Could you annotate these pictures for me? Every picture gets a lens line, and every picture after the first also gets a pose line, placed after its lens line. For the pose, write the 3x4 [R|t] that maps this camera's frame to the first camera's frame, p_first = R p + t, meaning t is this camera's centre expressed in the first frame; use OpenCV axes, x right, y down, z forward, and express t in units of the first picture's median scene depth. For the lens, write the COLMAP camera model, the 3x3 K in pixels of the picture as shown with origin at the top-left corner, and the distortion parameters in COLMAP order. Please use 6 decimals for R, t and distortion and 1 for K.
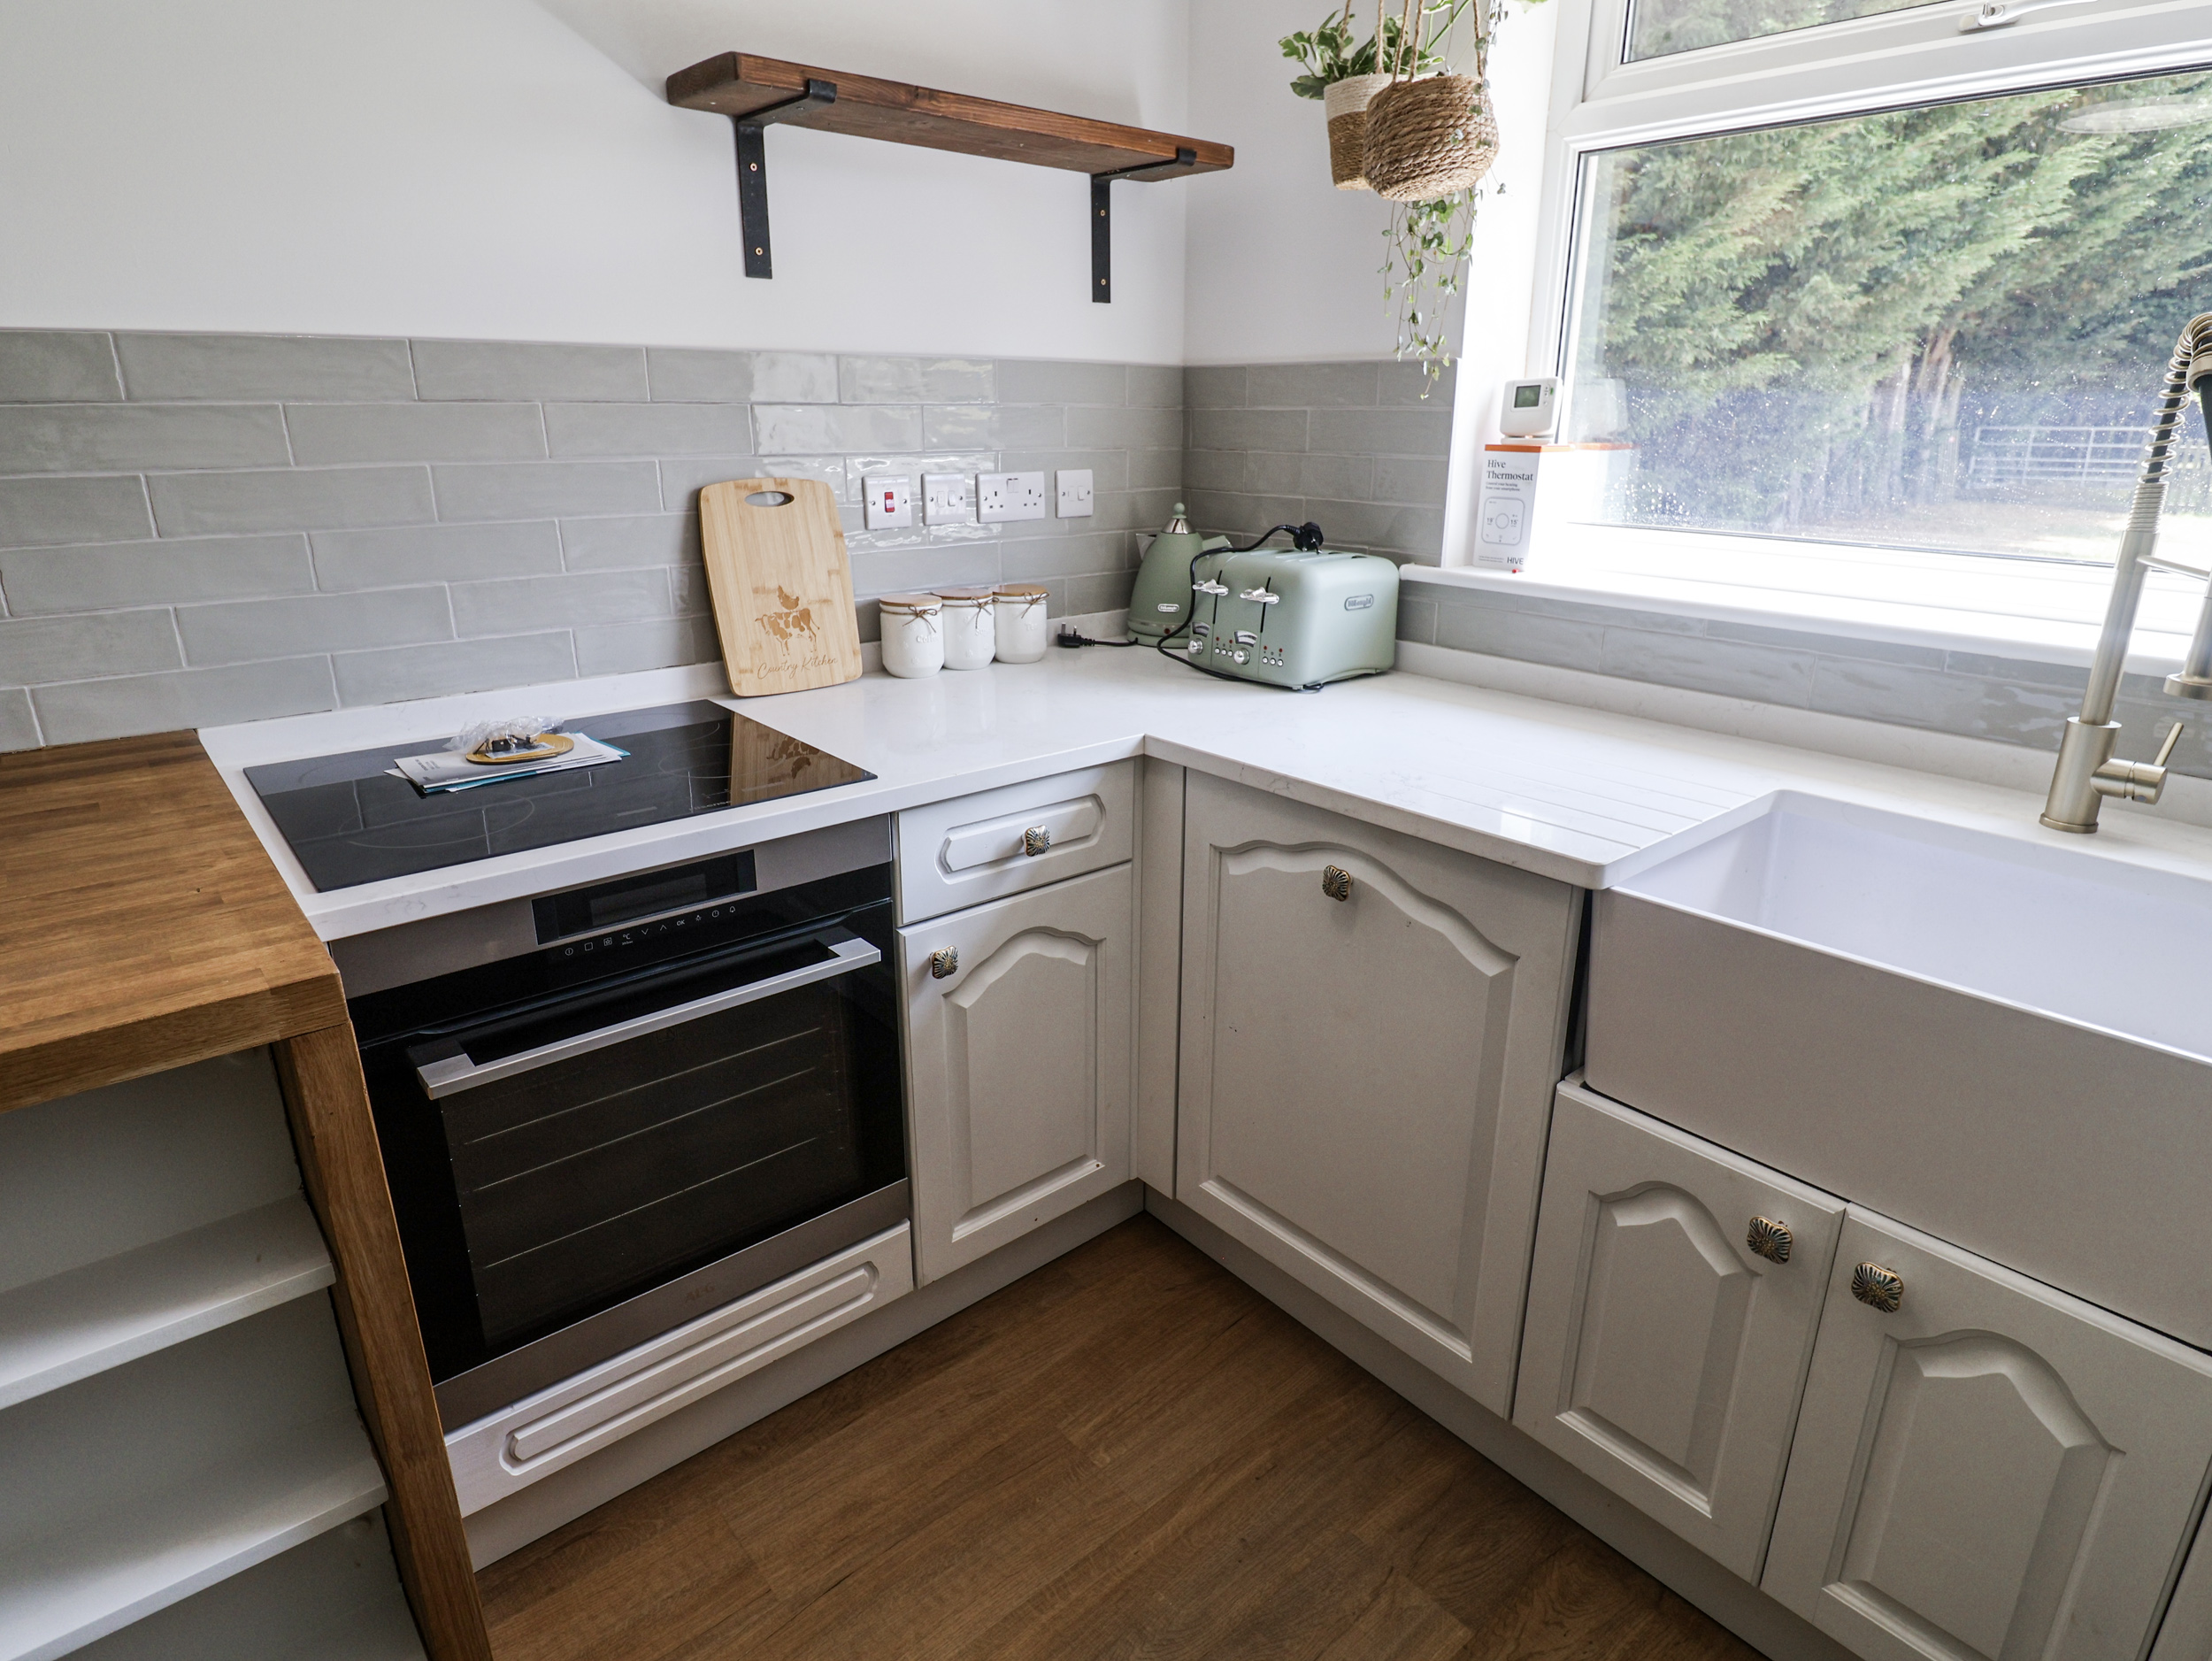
lens RADIAL K [[1228.4, 0, 1115.6], [0, 1228.4, 828.3], [0, 0, 1]] dist [-0.002196, -0.008074]
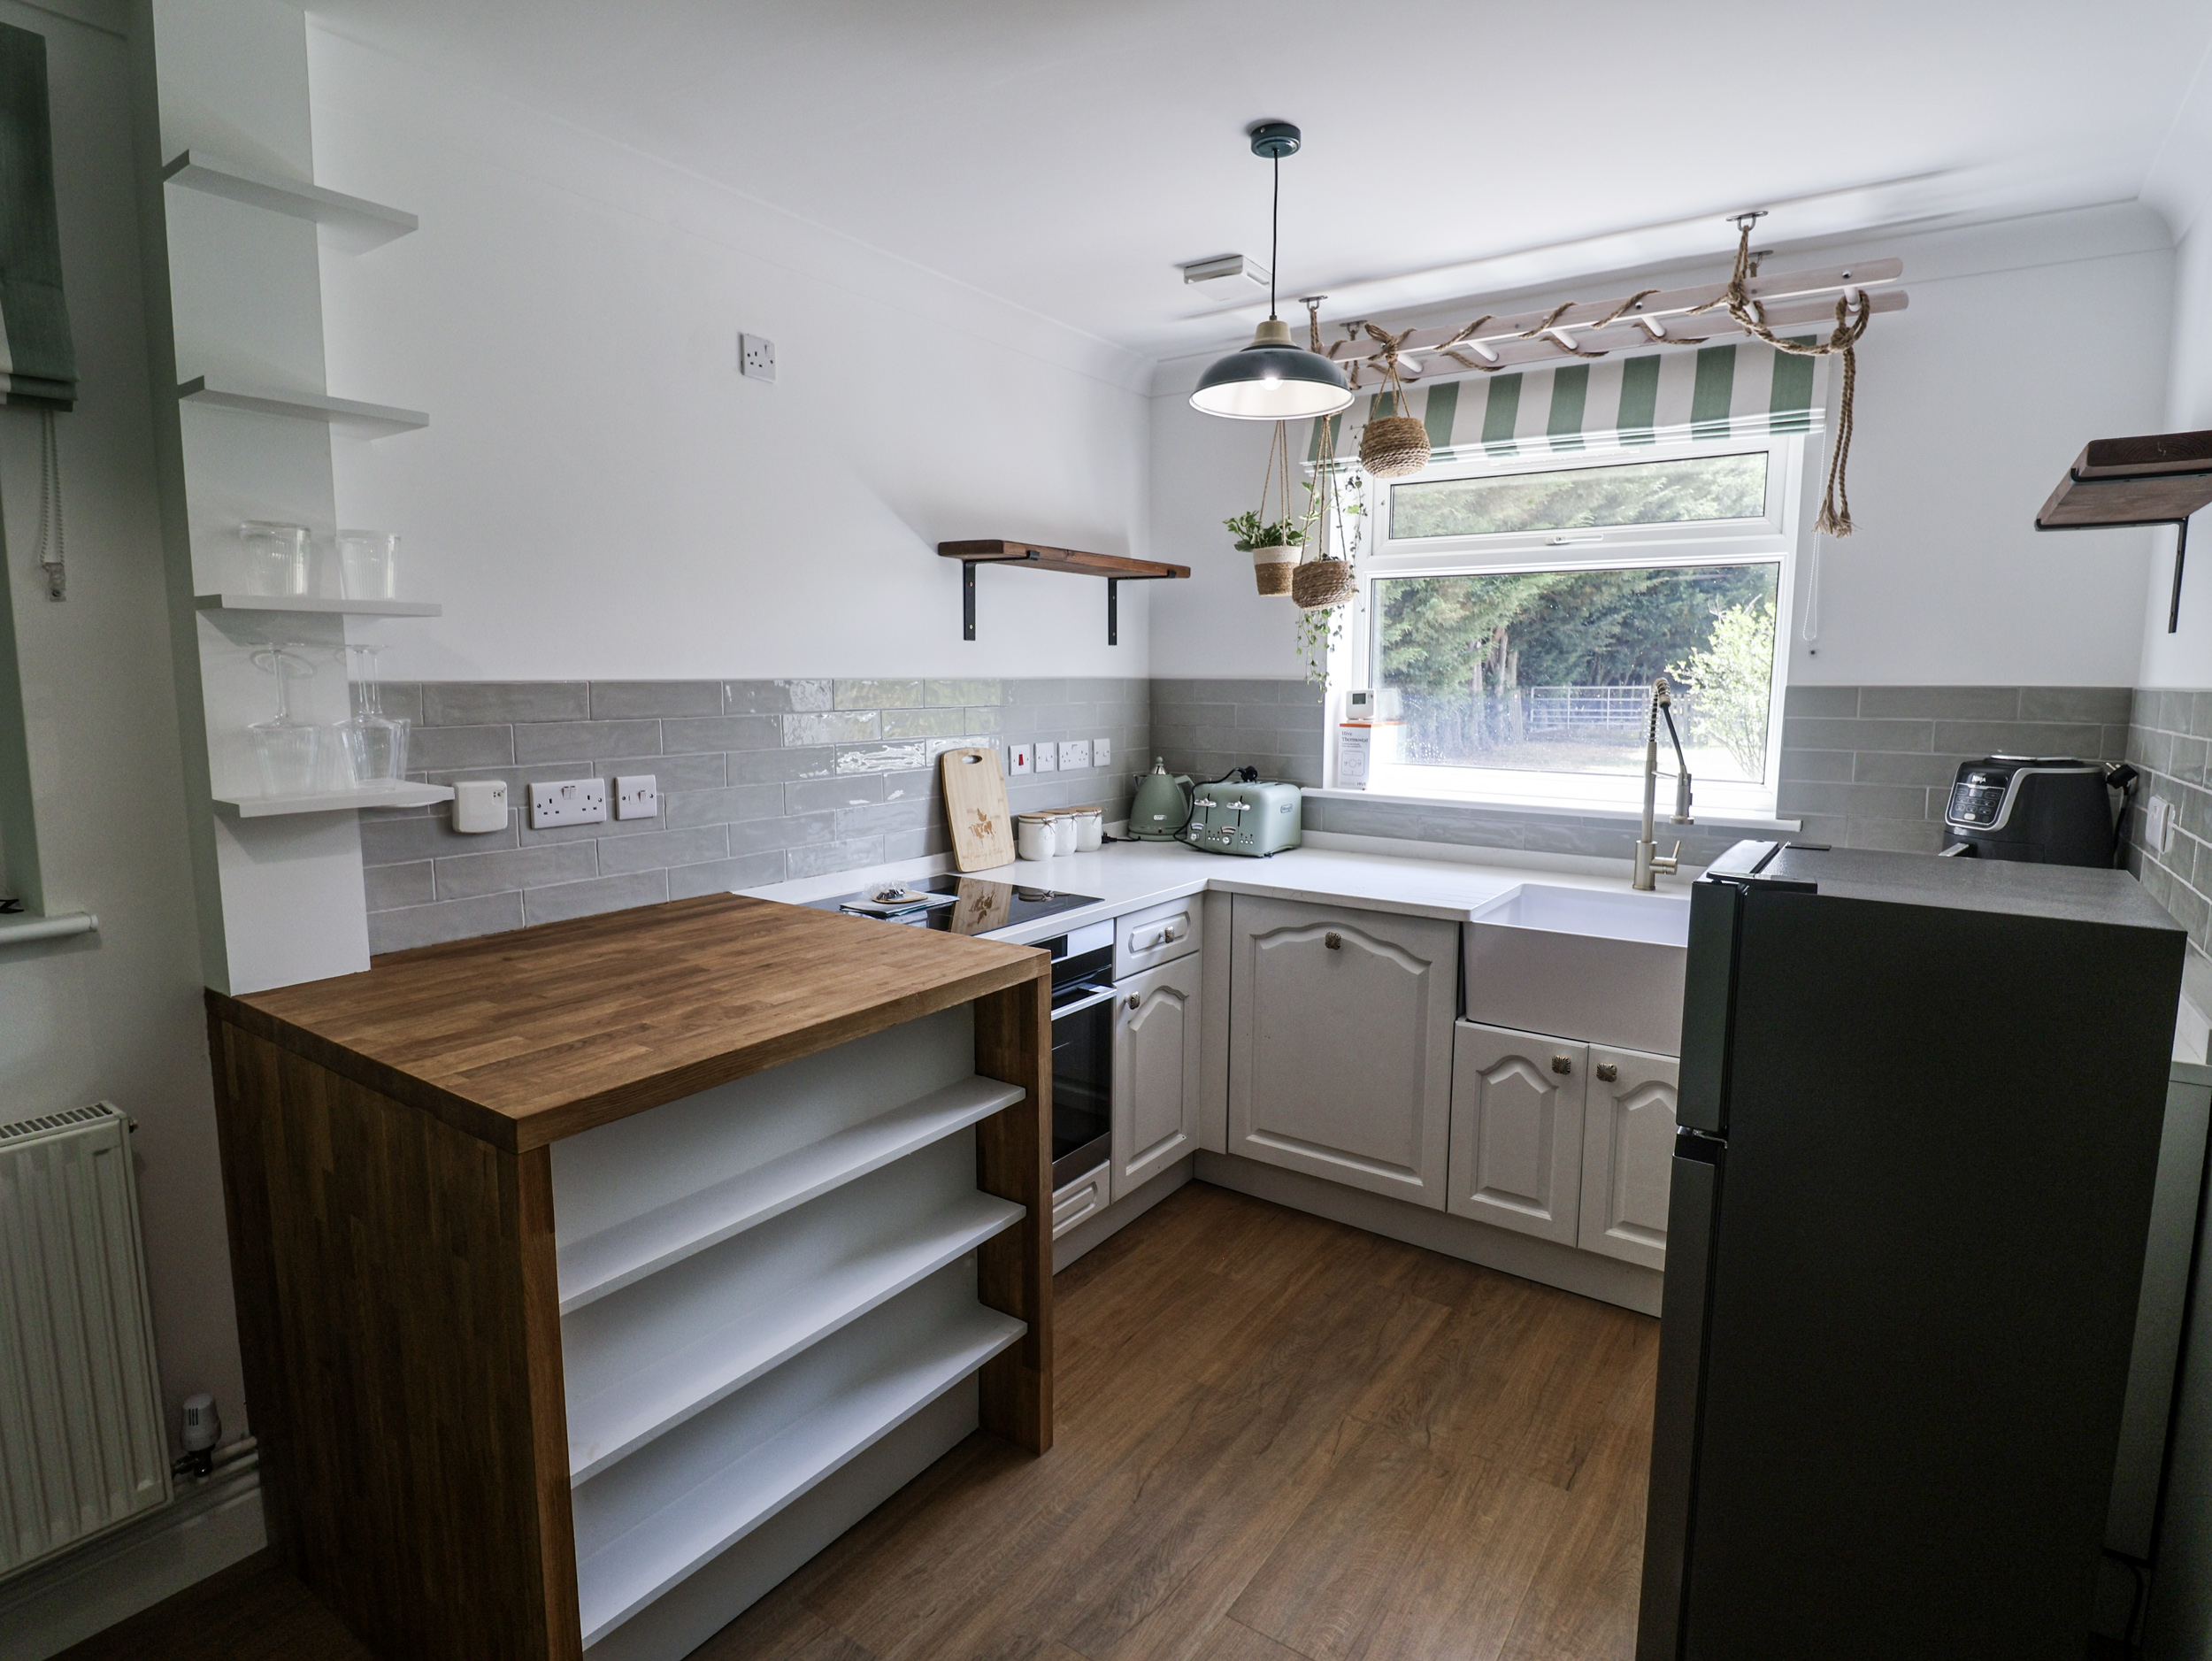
lens RADIAL K [[1162.6, 0, 1108.5], [0, 1162.6, 834.9], [0, 0, 1]] dist [-0.006155, -0.006679]
pose [[0.969162, -0.035703, 0.243826, -0.543266], [0.080719, 0.980856, -0.177219, 0.156543], [-0.232831, 0.191435, 0.953490, -0.647517]]
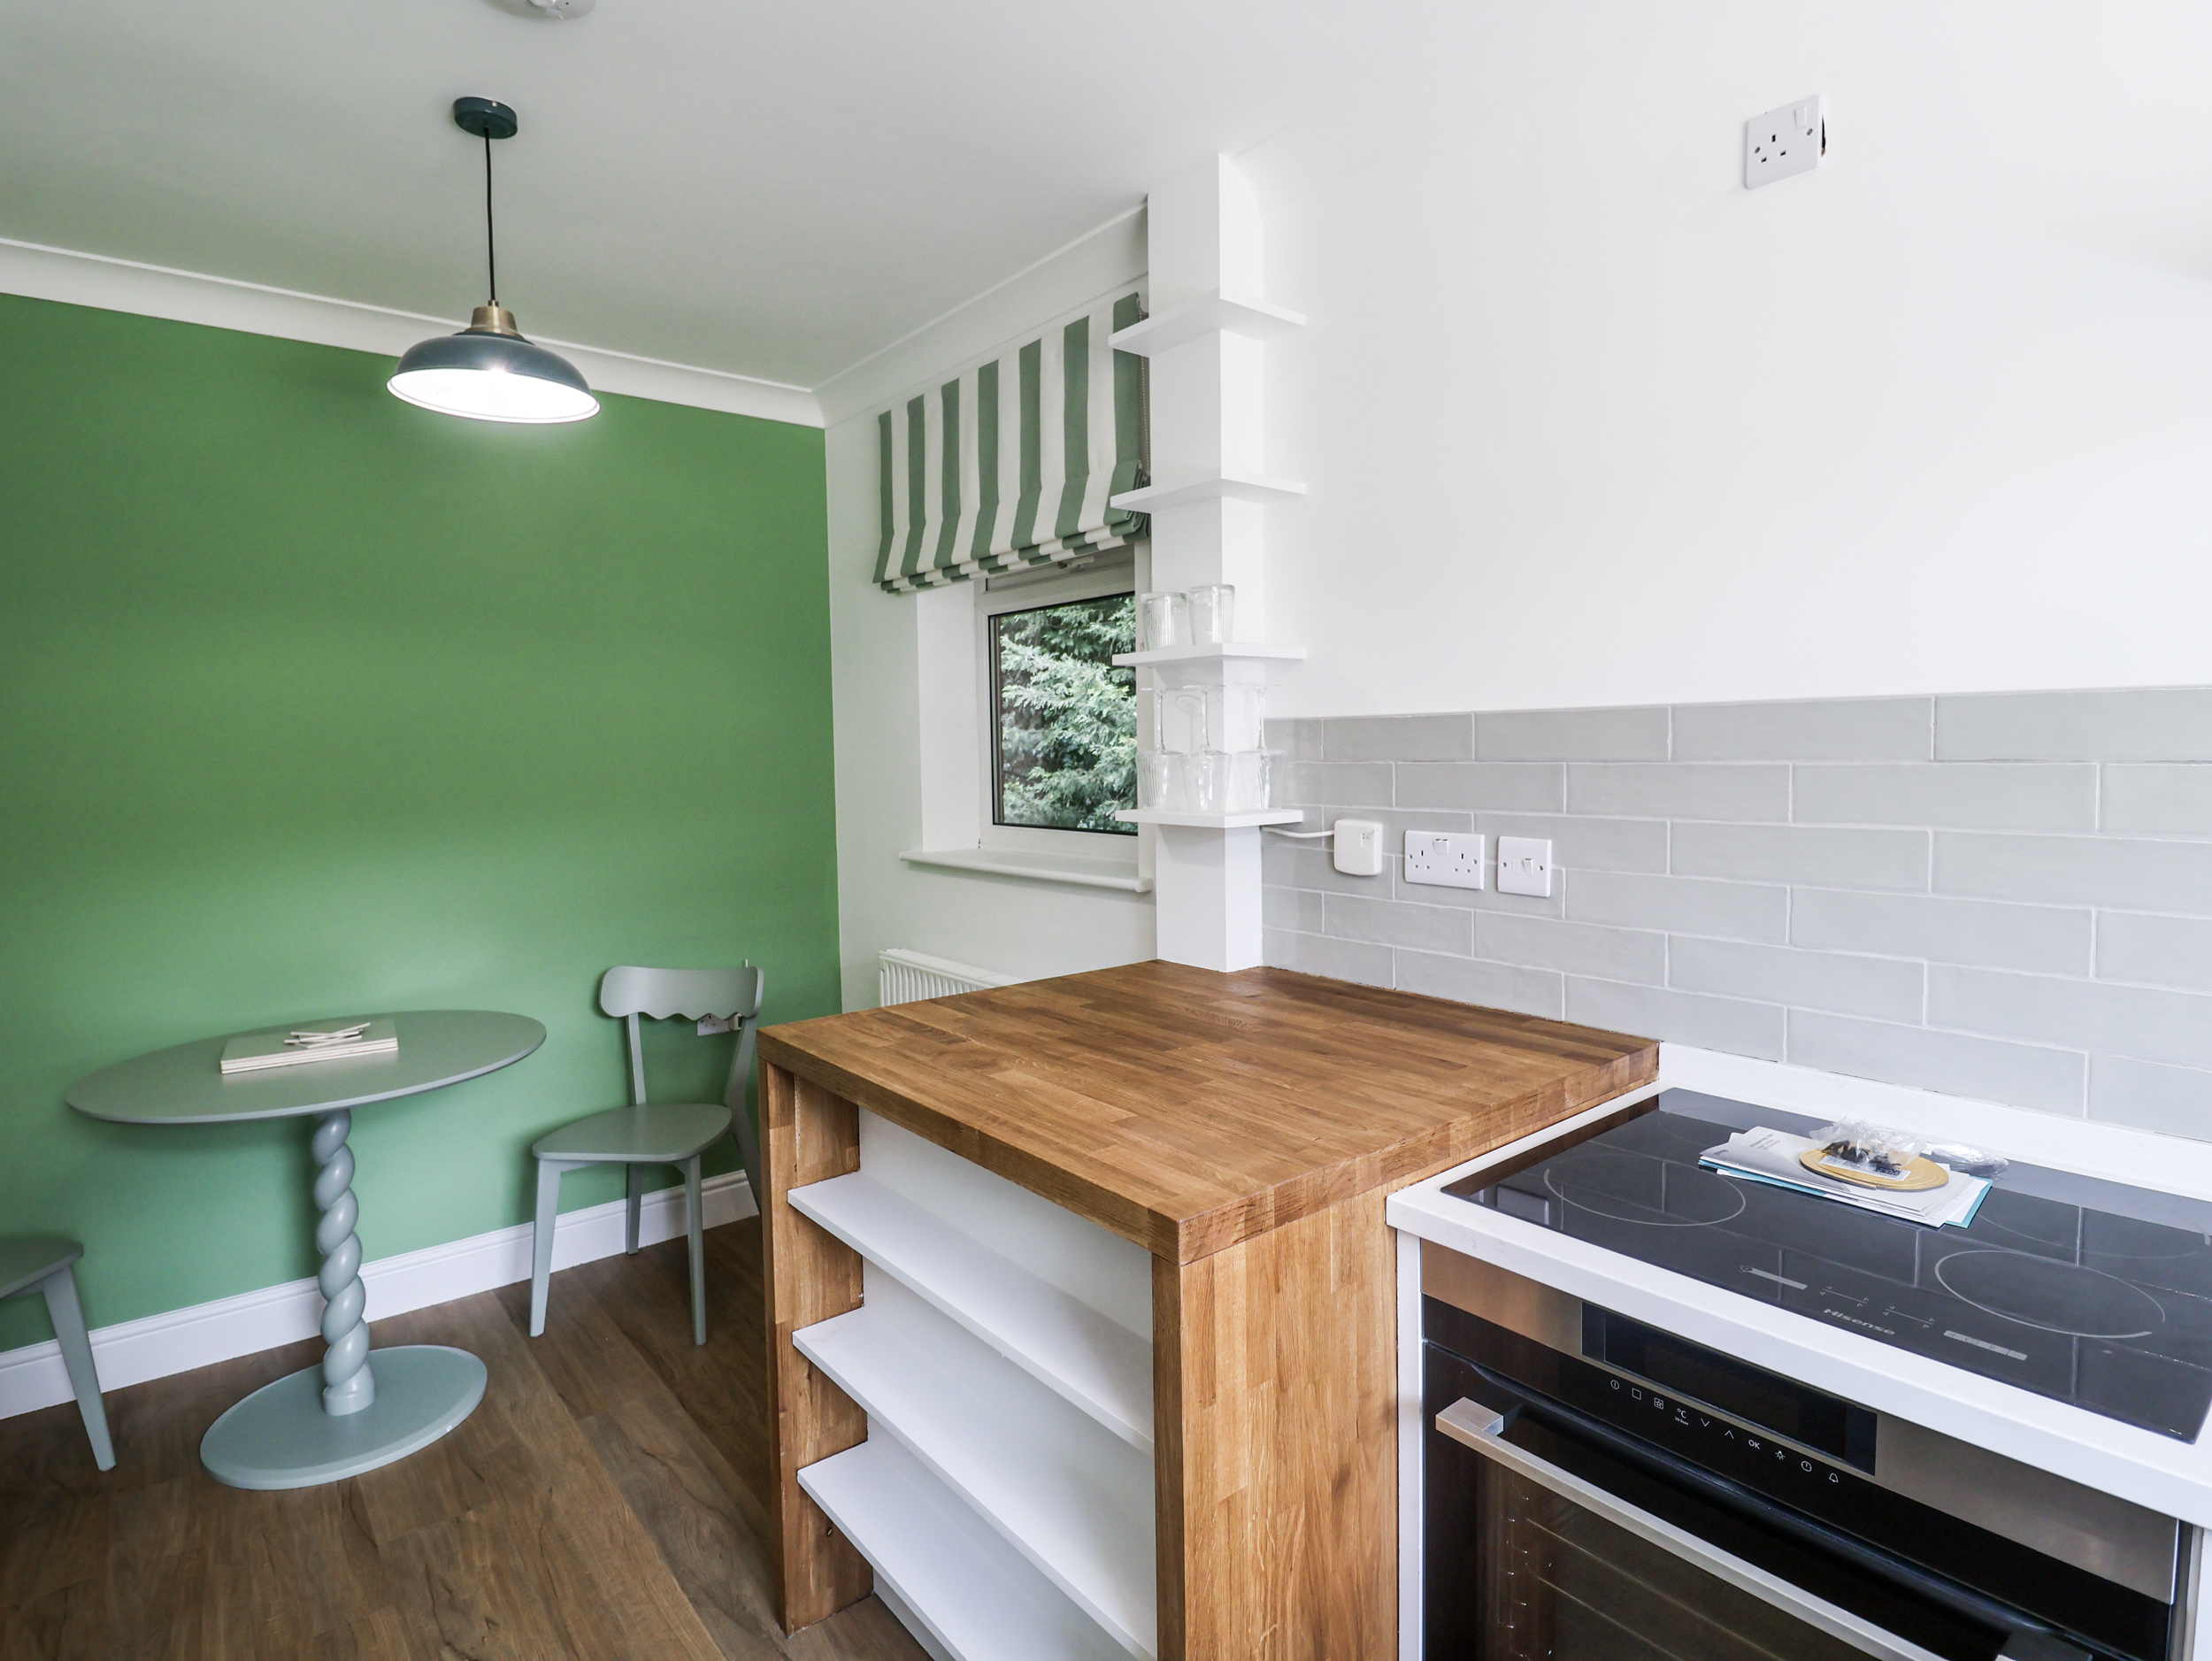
lens RADIAL K [[1162.6, 0, 1125.4], [0, 1162.6, 816.6], [0, 0, 1]] dist [-0.006155, -0.006679]
pose [[-0.010192, 0.057883, -0.998271, 0.253998], [-0.312688, 0.948073, 0.058165, -0.160182], [0.949801, 0.312740, 0.008437, 0.407288]]
